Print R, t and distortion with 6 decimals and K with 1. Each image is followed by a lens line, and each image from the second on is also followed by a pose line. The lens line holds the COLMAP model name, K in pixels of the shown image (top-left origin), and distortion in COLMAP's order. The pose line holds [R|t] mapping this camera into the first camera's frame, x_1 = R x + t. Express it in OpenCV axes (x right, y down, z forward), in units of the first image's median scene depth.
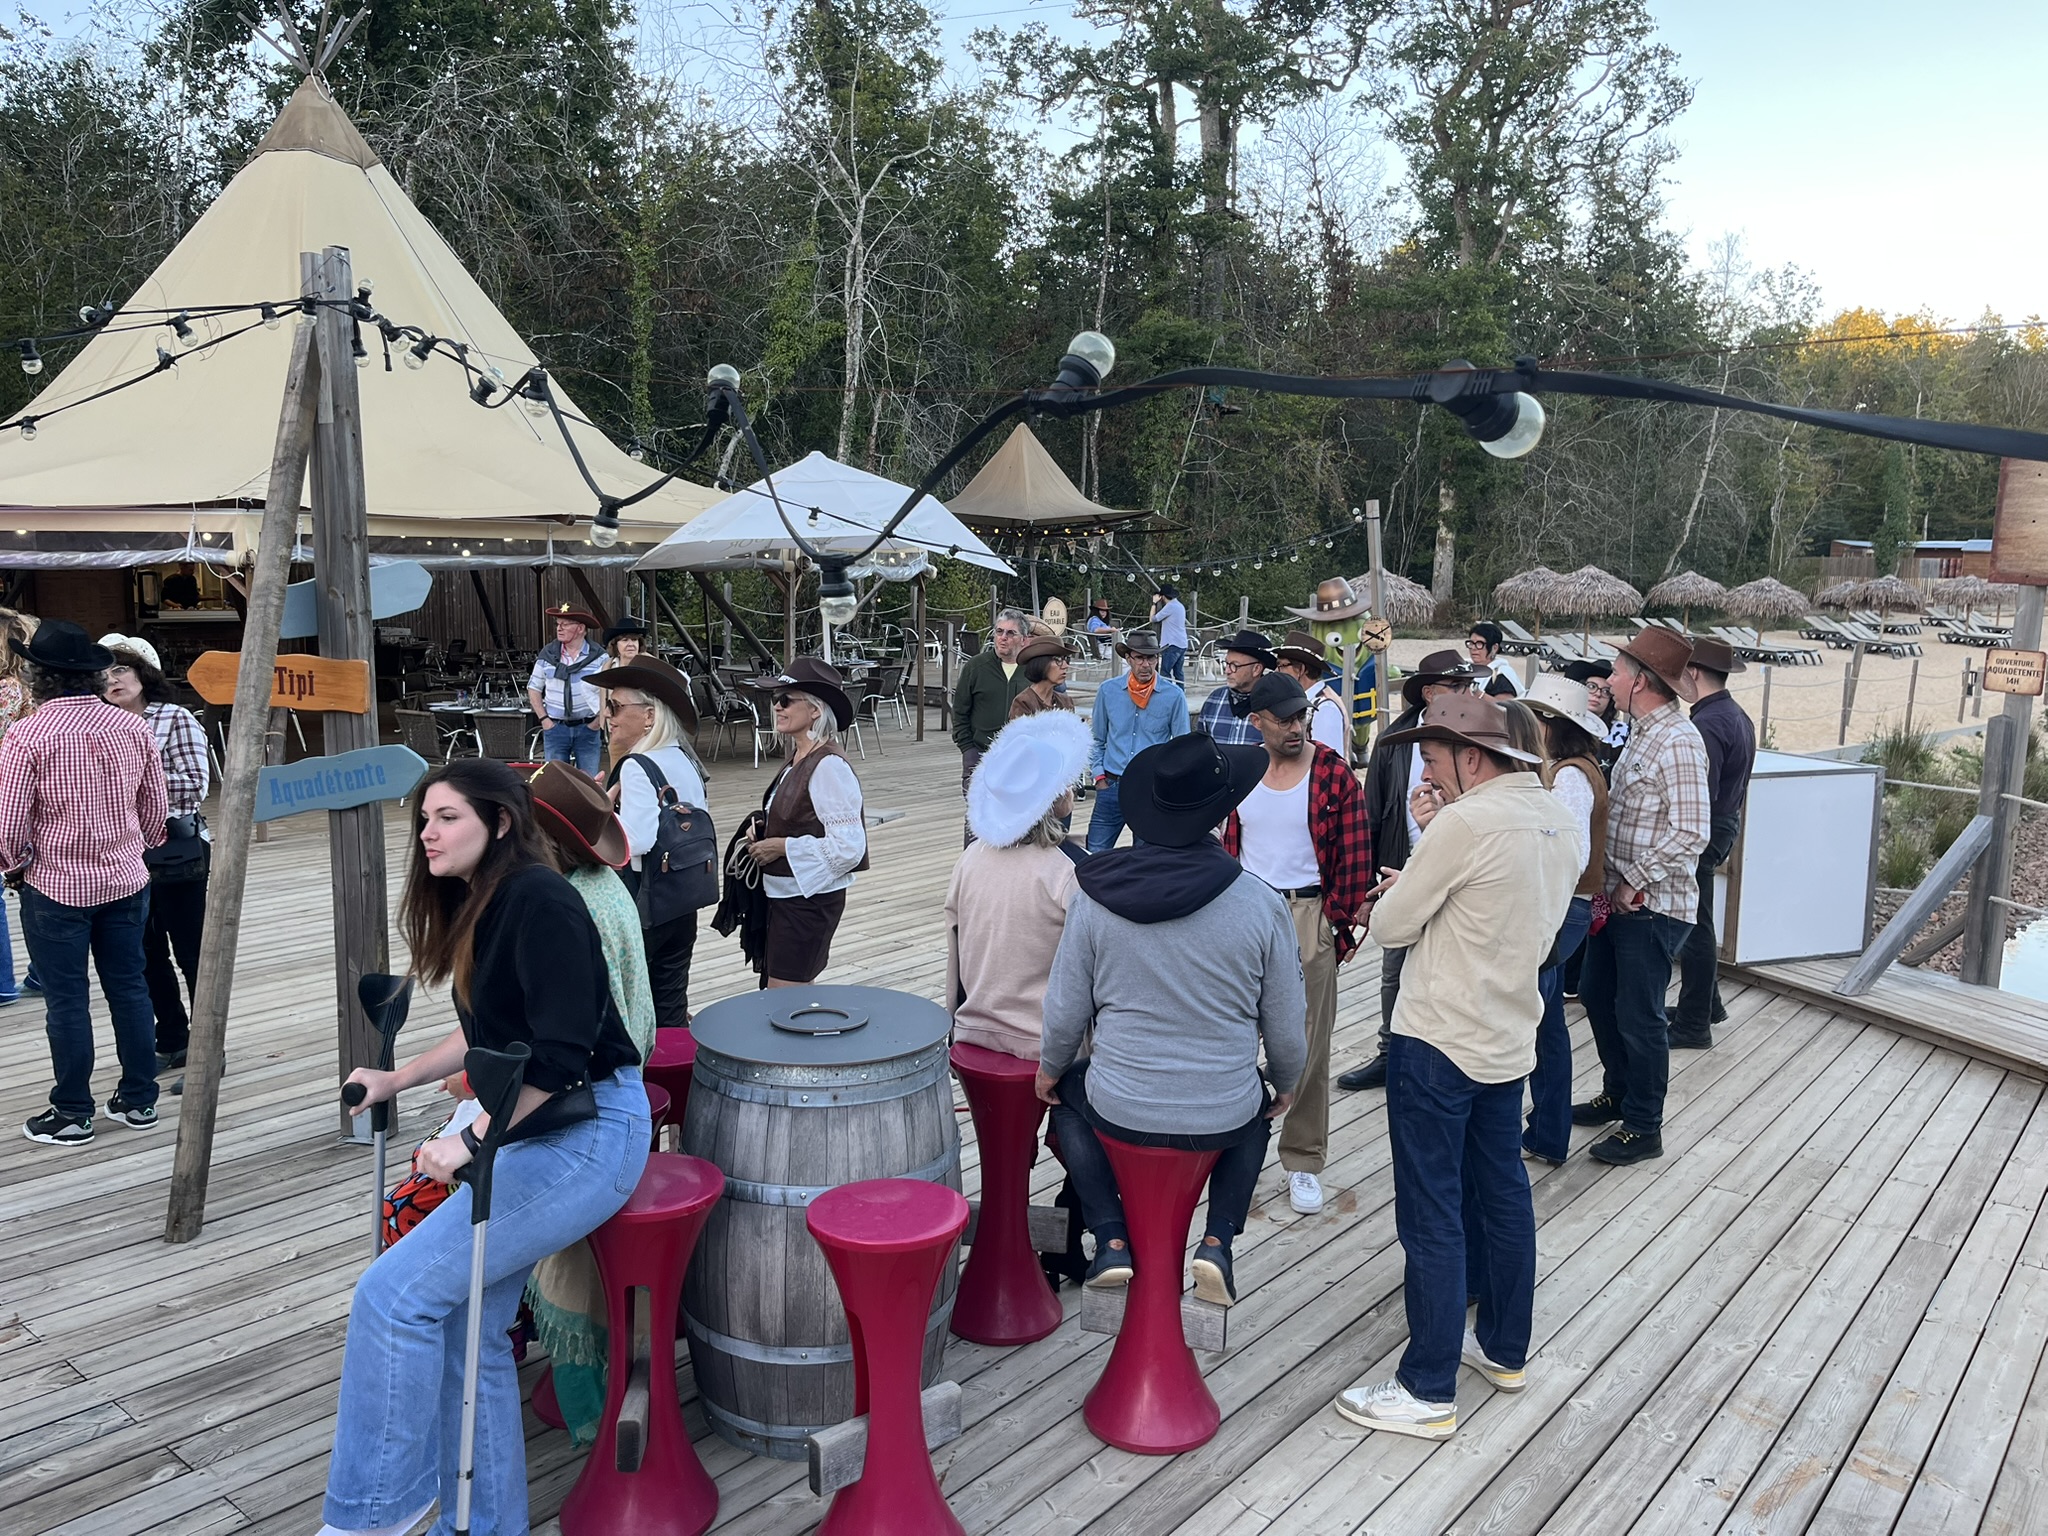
lens RADIAL K [[1537.5, 0, 1024.2], [0, 1537.5, 779.7], [0, 0, 1]] dist [0.054576, -0.076317]
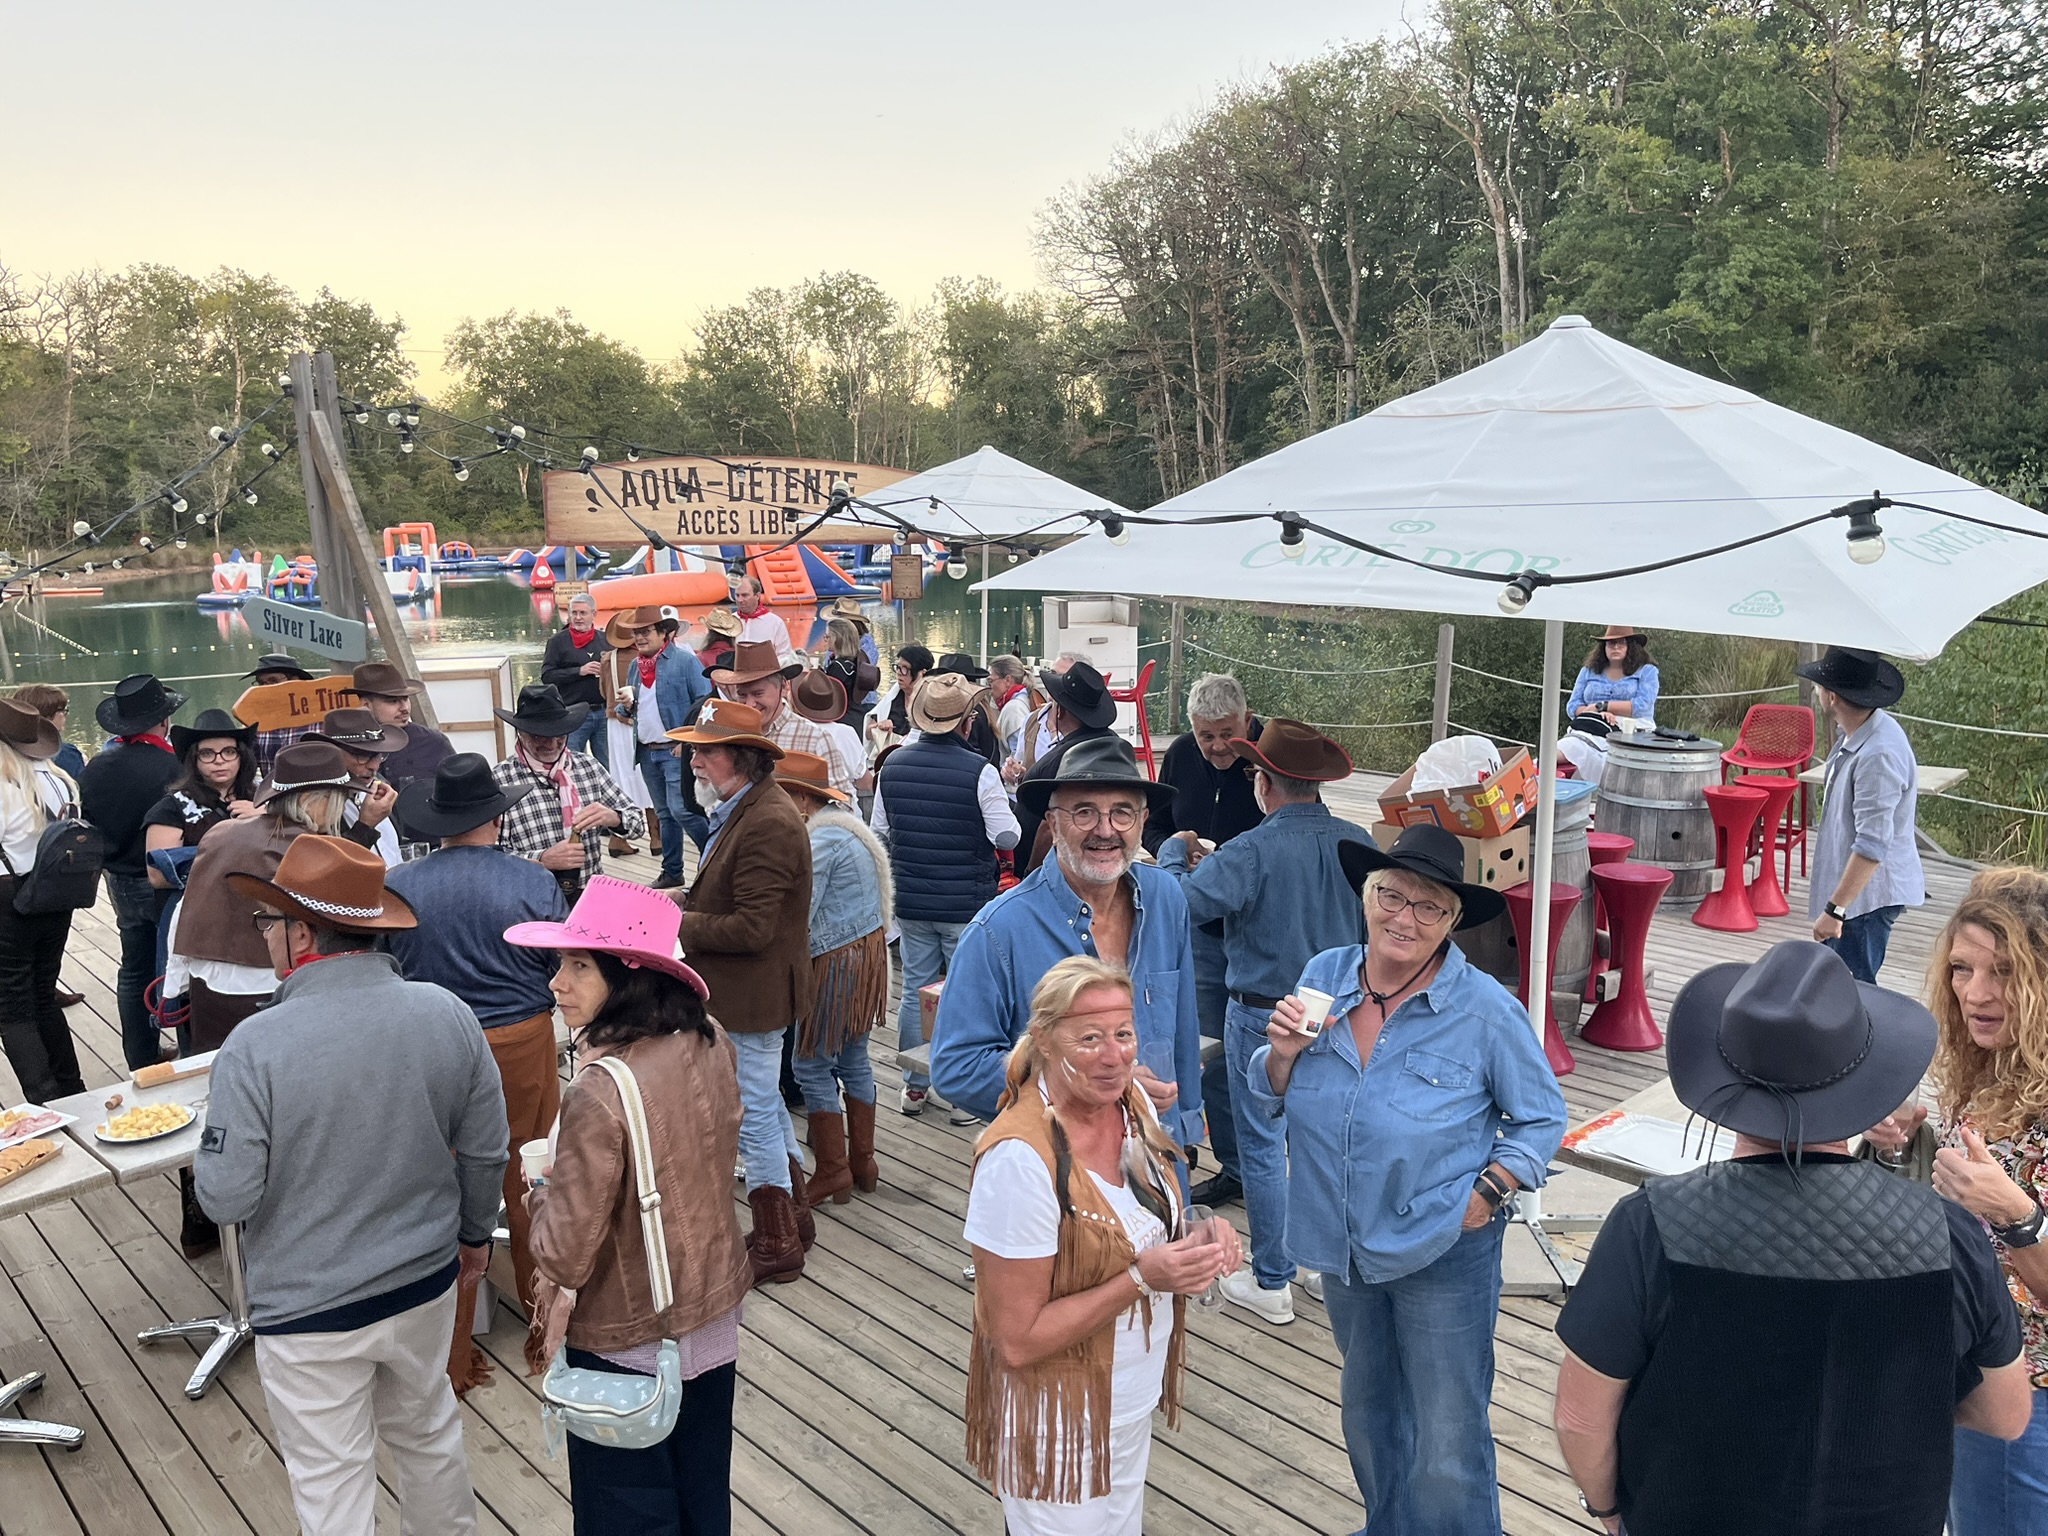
lens RADIAL K [[1537.5, 0, 1020.6], [0, 1537.5, 776.7], [0, 0, 1]] dist [0.054576, -0.076317]
pose [[0.127192, -0.196784, 0.972162, -0.182302], [0.157589, 0.971682, 0.176068, -0.015071], [-0.979279, 0.130808, 0.154601, 0.032068]]
